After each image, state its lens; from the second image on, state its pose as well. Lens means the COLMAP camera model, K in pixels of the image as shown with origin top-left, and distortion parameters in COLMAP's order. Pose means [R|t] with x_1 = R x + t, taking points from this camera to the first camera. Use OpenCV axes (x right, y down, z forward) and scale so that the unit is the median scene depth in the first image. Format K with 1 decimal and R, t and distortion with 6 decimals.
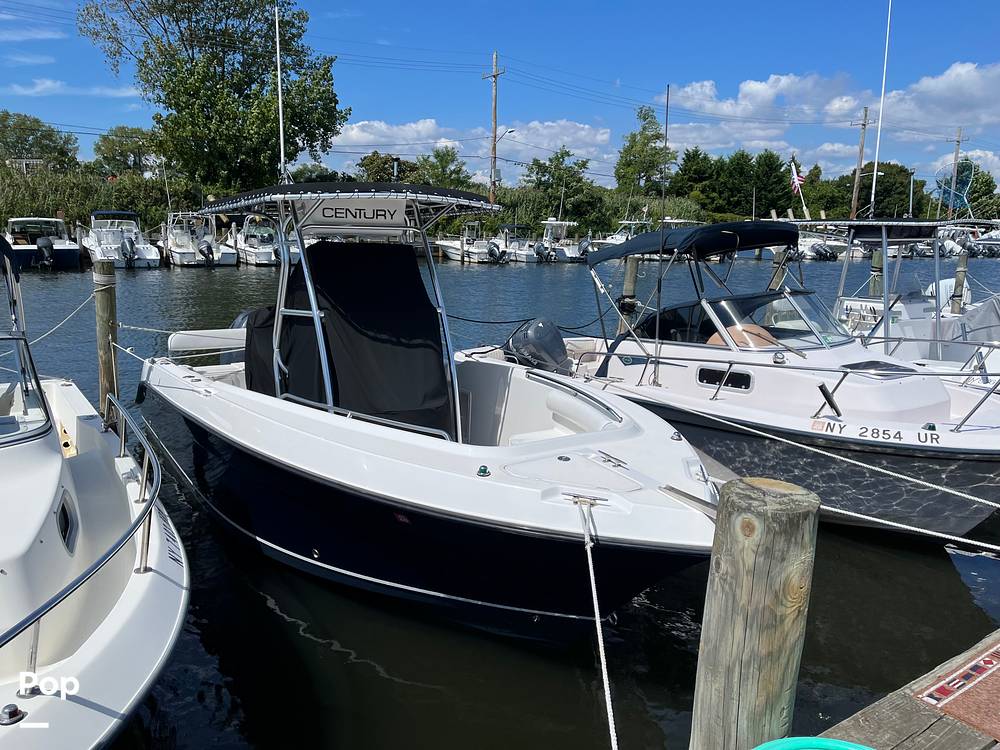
lens RADIAL K [[764.3, 0, 504.0], [0, 764.3, 383.1], [0, 0, 1]] dist [0.065413, -0.070838]
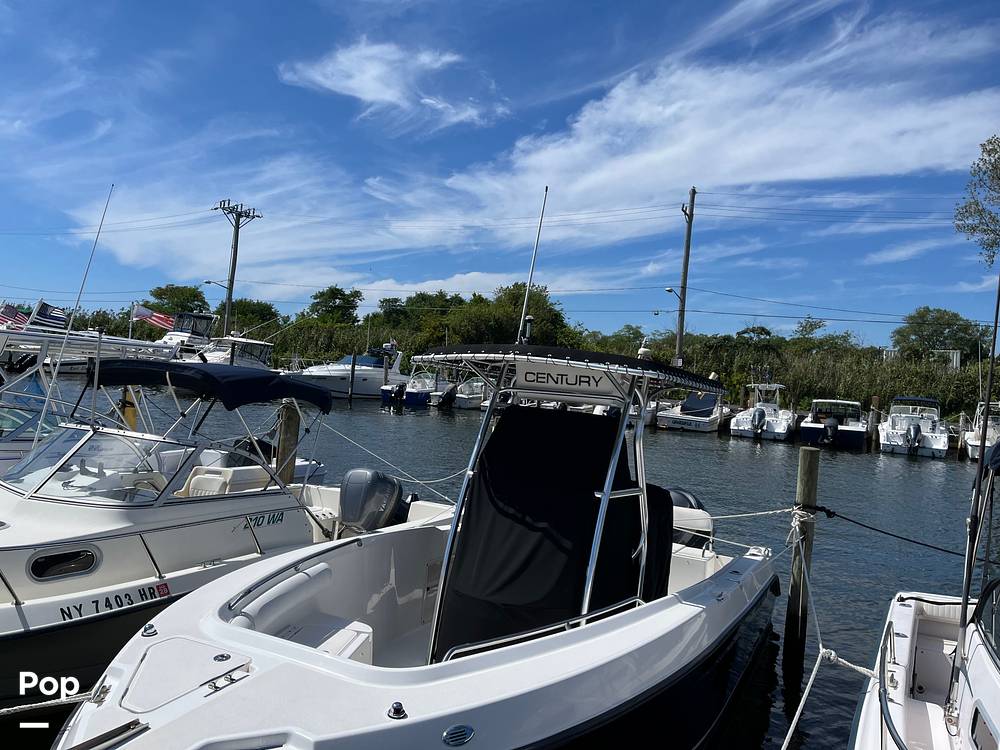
lens RADIAL K [[764.3, 0, 493.6], [0, 764.3, 360.4], [0, 0, 1]] dist [0.065413, -0.070838]
pose [[0.481204, 0.002837, -0.876604, 0.380786], [-0.235906, 0.963523, -0.126380, -0.068690], [0.844270, 0.267610, 0.464320, 0.320393]]
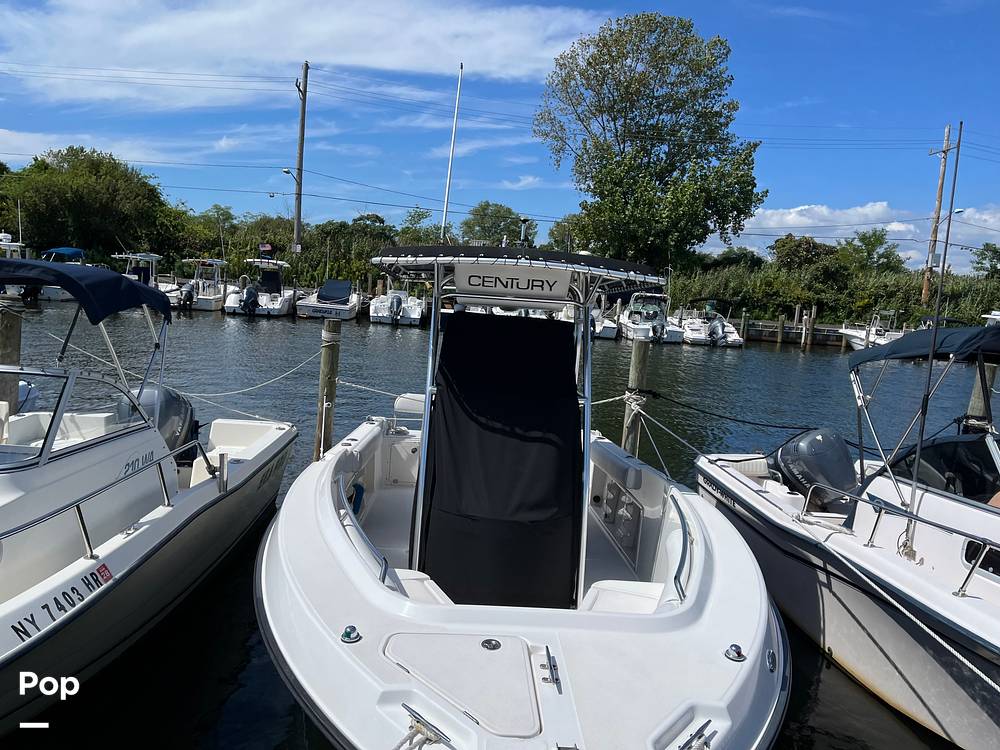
lens RADIAL K [[764.3, 0, 493.6], [0, 764.3, 366.8], [0, 0, 1]] dist [0.065413, -0.070838]
pose [[0.855425, 0.096272, -0.508900, 0.162607], [-0.157808, 0.984300, -0.079059, -0.034607], [0.493299, 0.147938, 0.857187, 0.163053]]
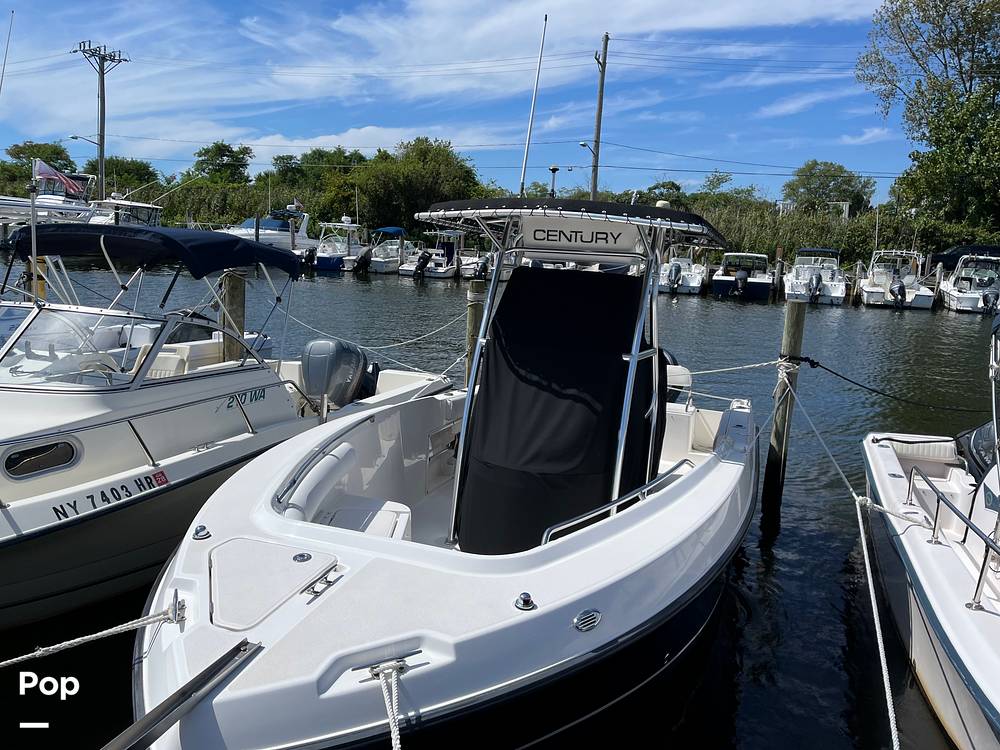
lens RADIAL K [[764.3, 0, 504.2], [0, 764.3, 362.5], [0, 0, 1]] dist [0.065413, -0.070838]
pose [[0.597199, 0.138290, -0.790082, 0.302032], [-0.197804, 0.979994, 0.022017, -0.055047], [0.777321, 0.143133, 0.612606, 0.279162]]
